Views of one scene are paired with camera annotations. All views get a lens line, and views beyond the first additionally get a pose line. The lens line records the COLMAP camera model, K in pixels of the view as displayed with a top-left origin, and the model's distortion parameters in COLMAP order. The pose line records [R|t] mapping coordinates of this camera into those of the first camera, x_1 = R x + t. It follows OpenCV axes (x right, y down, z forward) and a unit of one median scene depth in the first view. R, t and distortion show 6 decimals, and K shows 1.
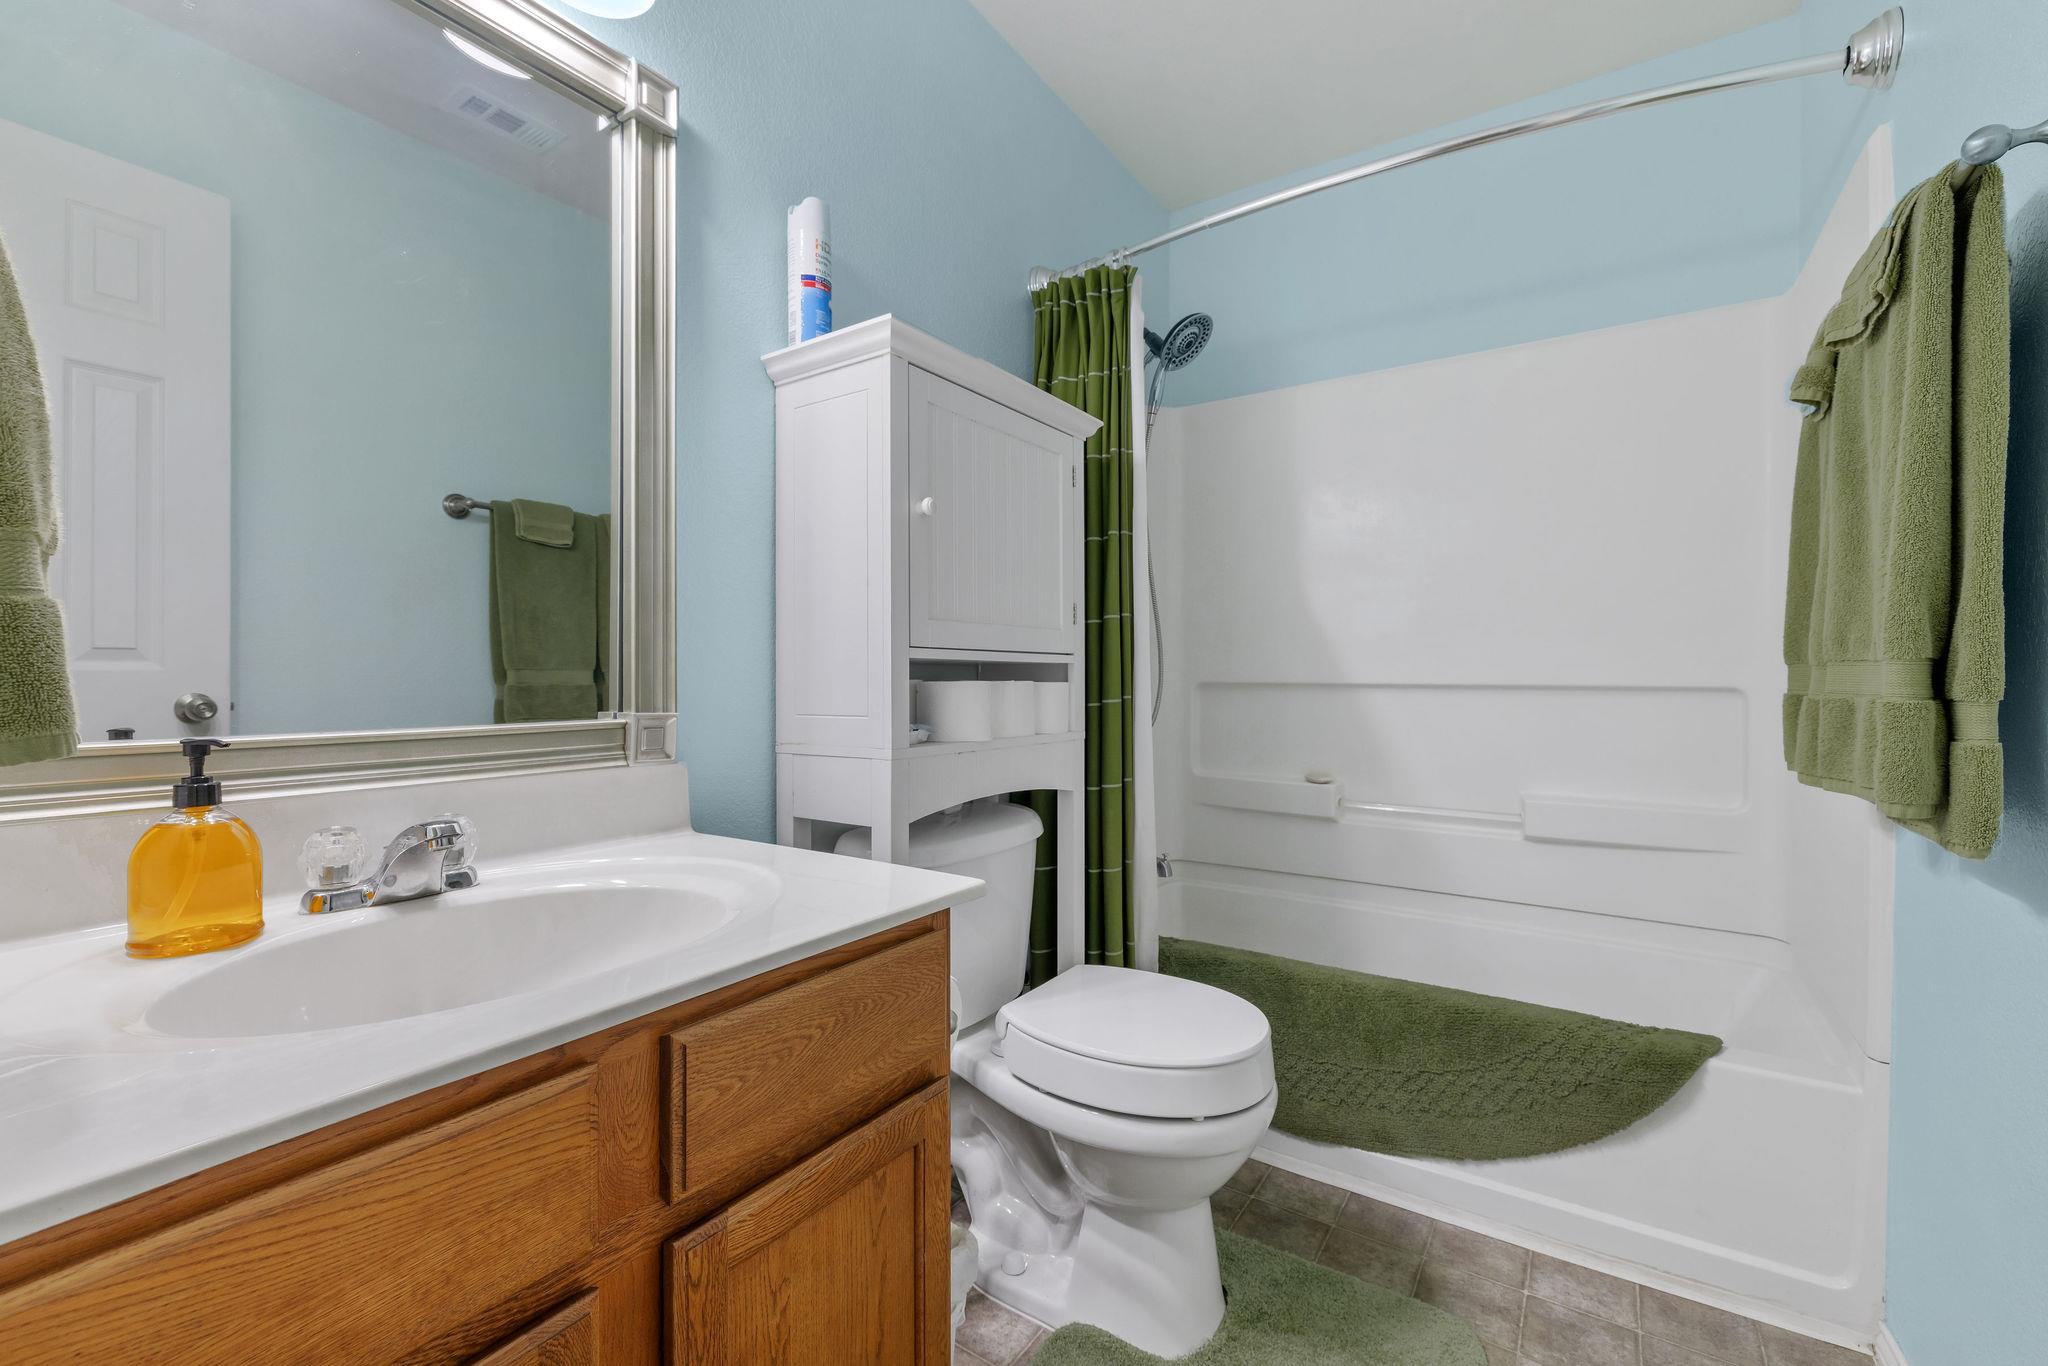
lens RADIAL K [[860.1, 0, 1029.5], [0, 860.1, 678.2], [0, 0, 1]] dist [-0.000975, -0.000241]
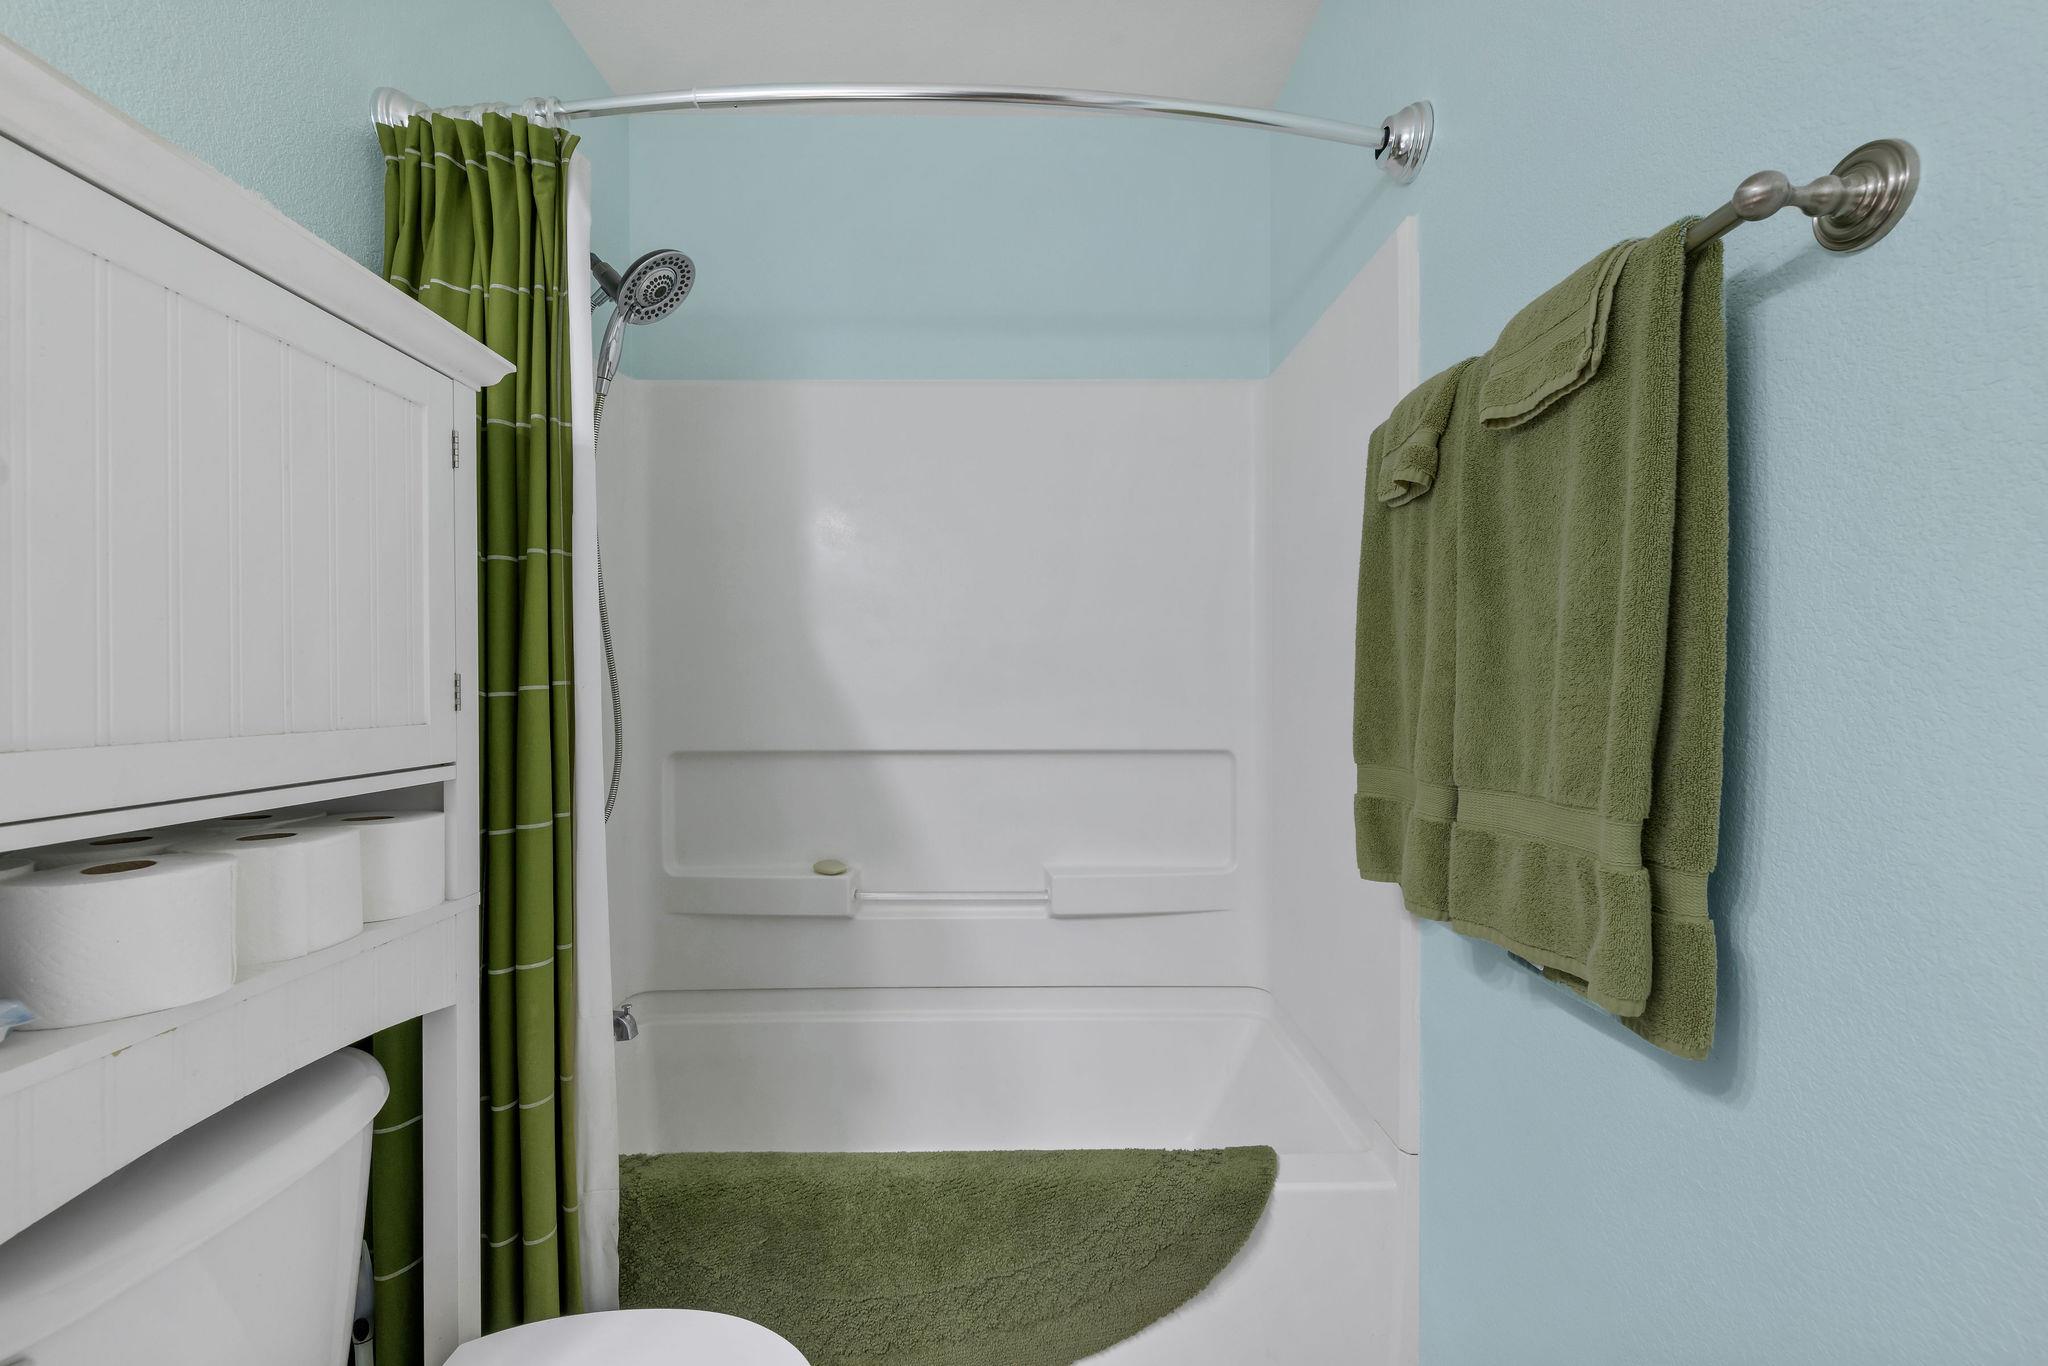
lens RADIAL K [[860.1, 0, 1017.7], [0, 860.1, 683.4], [0, 0, 1]] dist [-0.000975, -0.000241]
pose [[0.829280, -0.002205, 0.558829, 0.038343], [0.005901, 0.999971, -0.004812, -0.068563], [-0.558802, 0.007288, 0.829269, 0.295409]]
